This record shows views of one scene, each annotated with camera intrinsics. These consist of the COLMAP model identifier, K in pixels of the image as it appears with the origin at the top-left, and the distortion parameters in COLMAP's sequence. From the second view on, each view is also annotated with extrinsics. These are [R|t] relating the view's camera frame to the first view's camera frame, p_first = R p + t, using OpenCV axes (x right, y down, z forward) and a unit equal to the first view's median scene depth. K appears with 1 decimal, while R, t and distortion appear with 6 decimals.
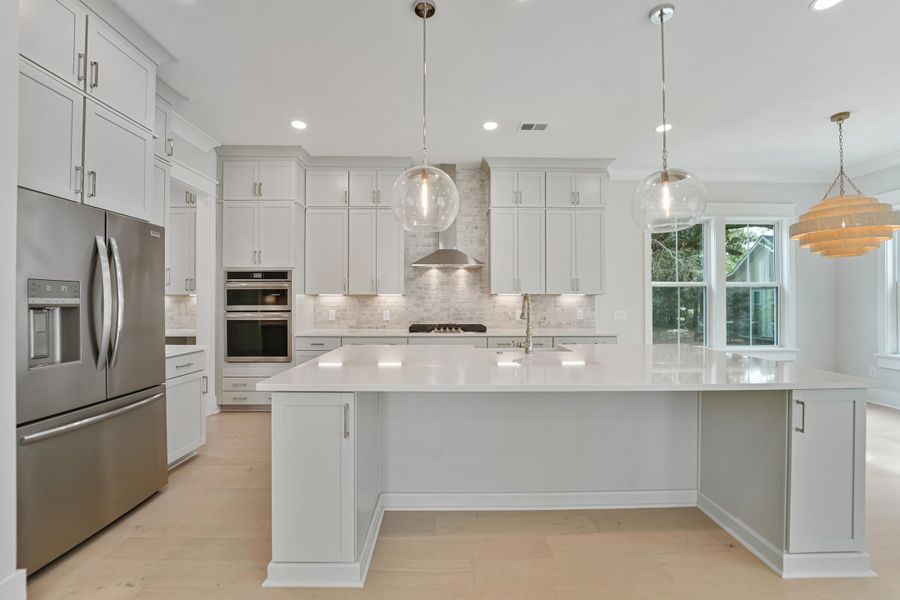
lens RADIAL K [[366.7, 0, 450.3], [0, 366.7, 298.3], [0, 0, 1]] dist [-0.020856, 0.000185]
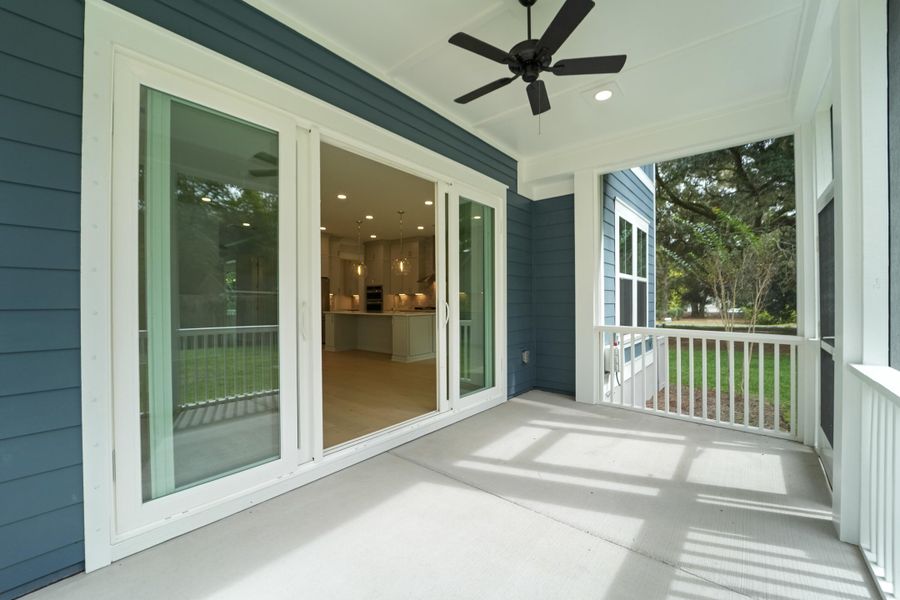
lens RADIAL K [[366.7, 0, 450.3], [0, 366.7, 298.3], [0, 0, 1]] dist [-0.020856, 0.000185]
pose [[0.761219, -0.009095, -0.648431, 1.504506], [0.009592, 0.999950, -0.002764, 0.025389], [0.648423, -0.004116, 0.761269, -0.643896]]
